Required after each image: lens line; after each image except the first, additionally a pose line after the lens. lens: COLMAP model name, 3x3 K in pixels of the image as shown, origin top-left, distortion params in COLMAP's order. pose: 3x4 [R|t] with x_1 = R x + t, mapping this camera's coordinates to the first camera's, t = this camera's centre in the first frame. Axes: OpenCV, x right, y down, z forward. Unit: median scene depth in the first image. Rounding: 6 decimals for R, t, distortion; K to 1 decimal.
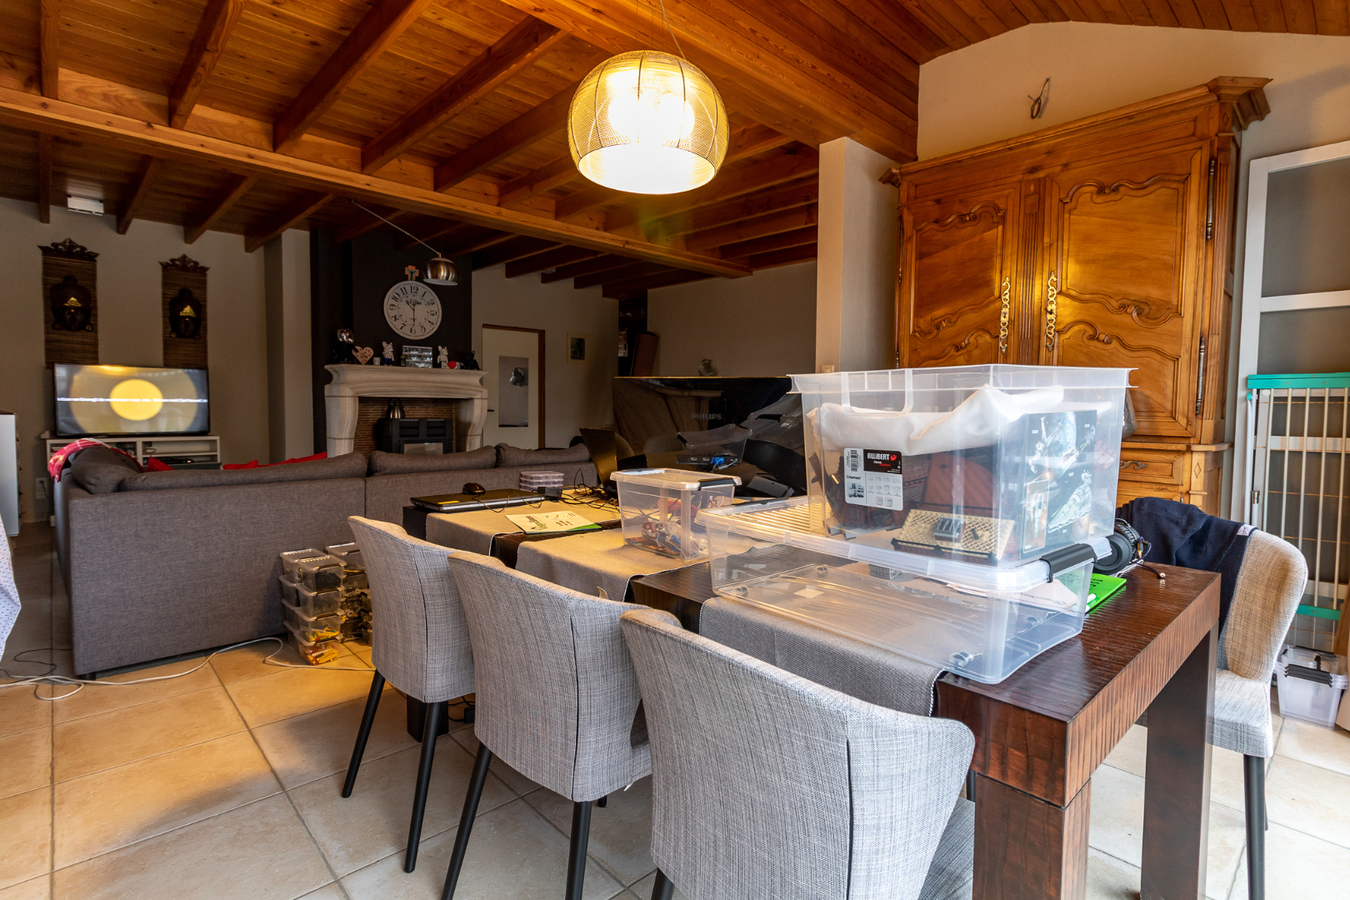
lens RADIAL K [[663.2, 0, 676.8], [0, 663.2, 443.7], [0, 0, 1]] dist [0.004887, -0.002503]
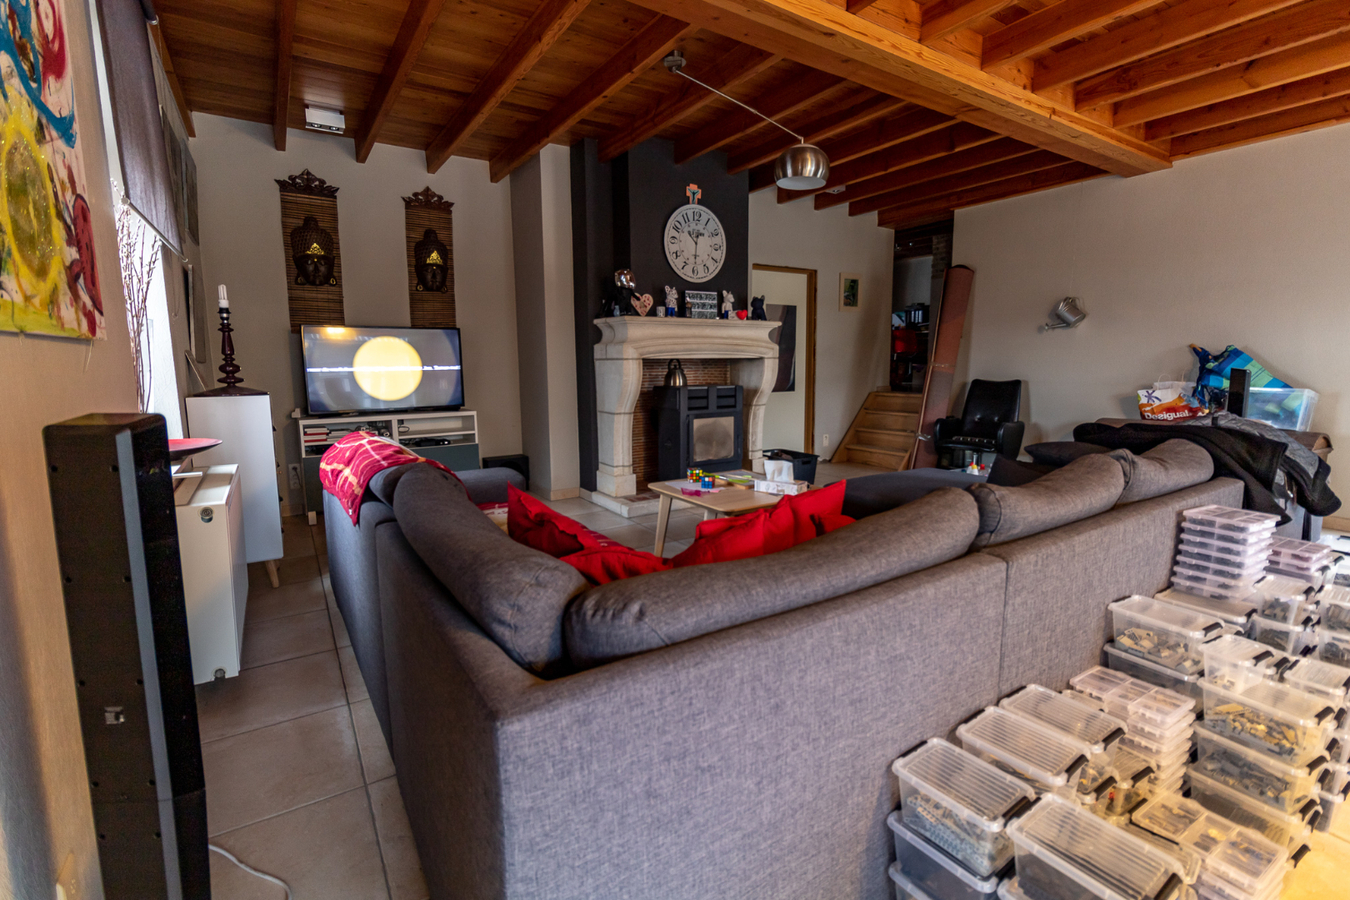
lens RADIAL K [[624.4, 0, 675.0], [0, 624.4, 447.7], [0, 0, 1]] dist [-0.001501, 0.000524]
pose [[0.982191, 0.006254, -0.187781, -0.300812], [0.008888, 0.996780, 0.079685, -0.025337], [0.187675, -0.079935, 0.978973, 0.286520]]
